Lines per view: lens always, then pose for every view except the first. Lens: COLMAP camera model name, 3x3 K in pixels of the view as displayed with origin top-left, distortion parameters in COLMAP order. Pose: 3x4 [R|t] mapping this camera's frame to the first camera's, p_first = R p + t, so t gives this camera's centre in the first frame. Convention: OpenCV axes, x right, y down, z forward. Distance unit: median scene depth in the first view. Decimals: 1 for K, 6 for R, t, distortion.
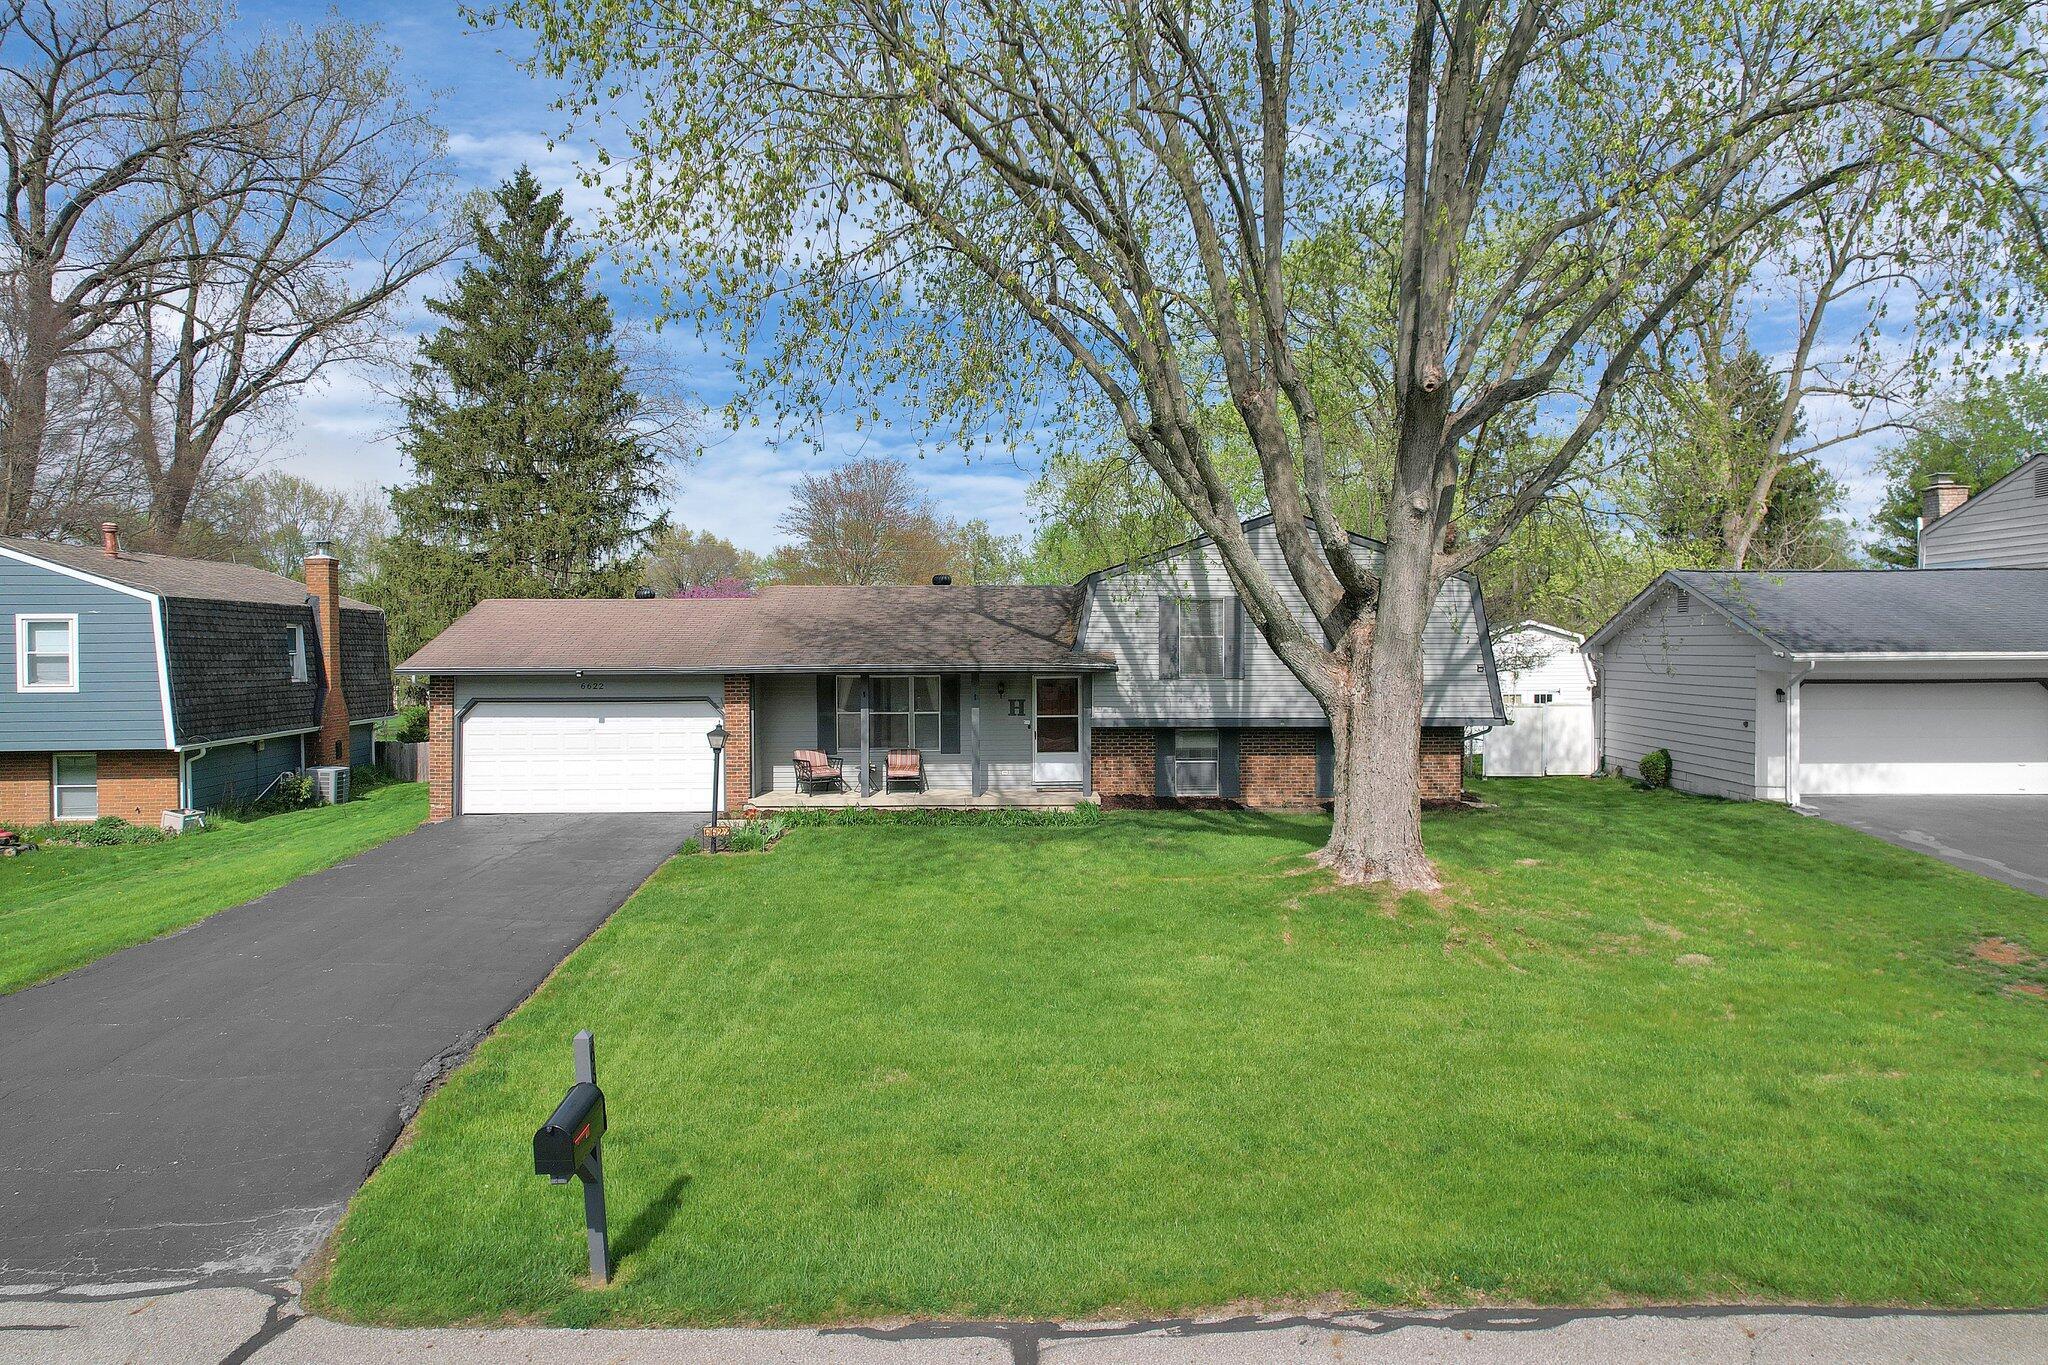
lens RADIAL K [[1276.8, 0, 1024.0], [0, 1276.8, 682.5], [0, 0, 1]] dist [-0.075969, 0.063974]
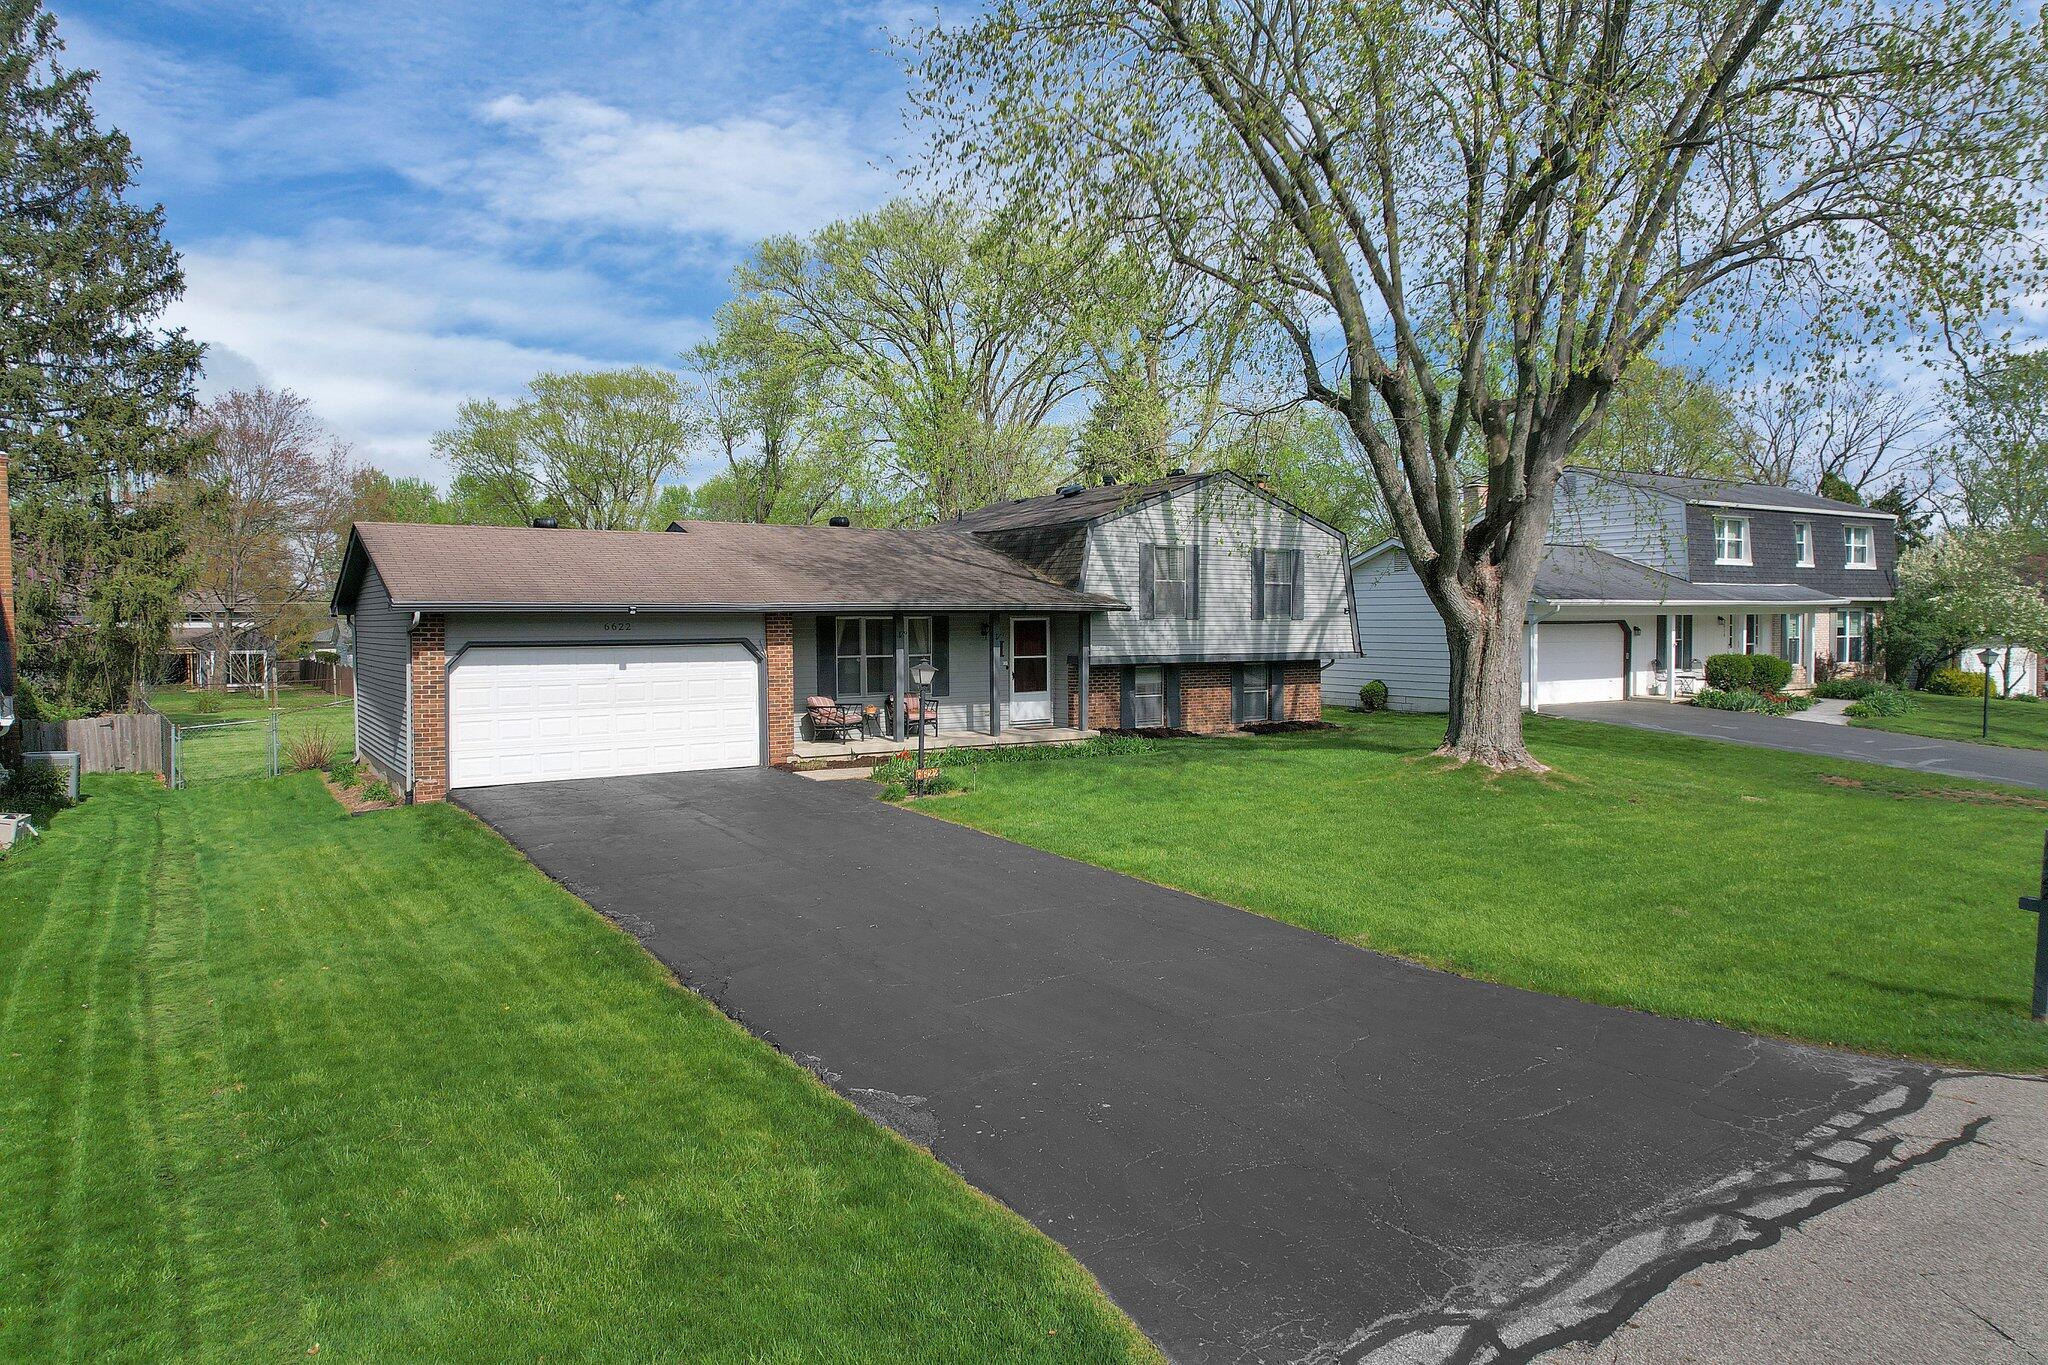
lens RADIAL K [[1276.8, 0, 1024.0], [0, 1276.8, 682.5], [0, 0, 1]] dist [-0.075969, 0.063974]
pose [[0.841199, -0.024963, 0.540148, -0.560842], [0.014883, 0.999624, 0.023021, 0.024802], [-0.540520, -0.011326, 0.841255, 0.144746]]
